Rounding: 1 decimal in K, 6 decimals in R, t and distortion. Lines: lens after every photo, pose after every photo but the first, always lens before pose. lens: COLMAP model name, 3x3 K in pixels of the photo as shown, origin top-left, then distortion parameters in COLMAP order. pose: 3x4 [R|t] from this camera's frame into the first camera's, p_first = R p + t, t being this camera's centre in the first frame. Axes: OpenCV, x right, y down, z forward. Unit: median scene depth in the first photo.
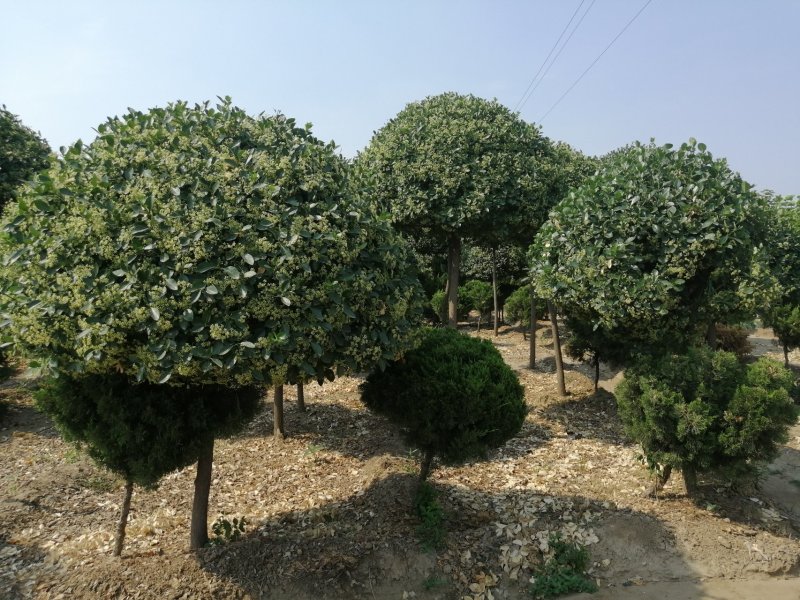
lens RADIAL K [[644.0, 0, 401.8], [0, 644.0, 294.1], [0, 0, 1]] dist [-0.005091, 0.049170]
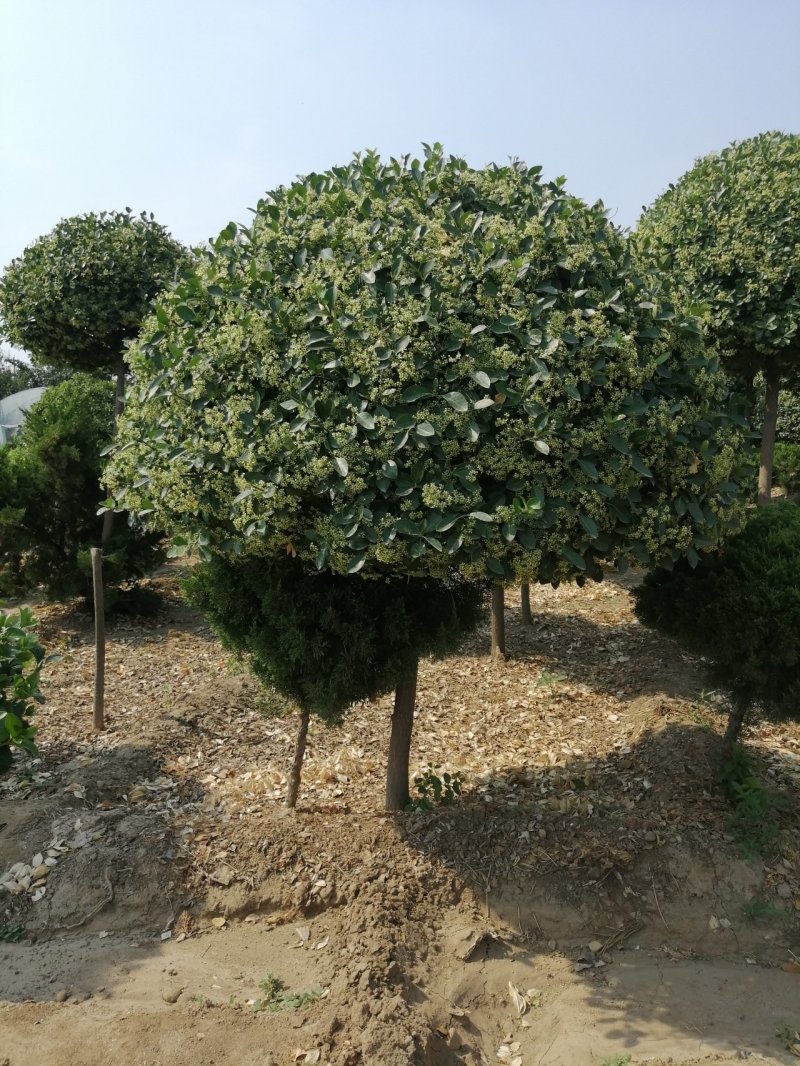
lens RADIAL K [[847.3, 0, 400.0], [0, 847.3, 533.0], [0, 0, 1]] dist [0.033487, 0.000249]
pose [[0.961052, 0.019362, -0.275690, -0.070974], [0.001429, 0.997181, 0.075014, 0.026452], [0.276365, -0.072487, 0.958315, 0.153581]]
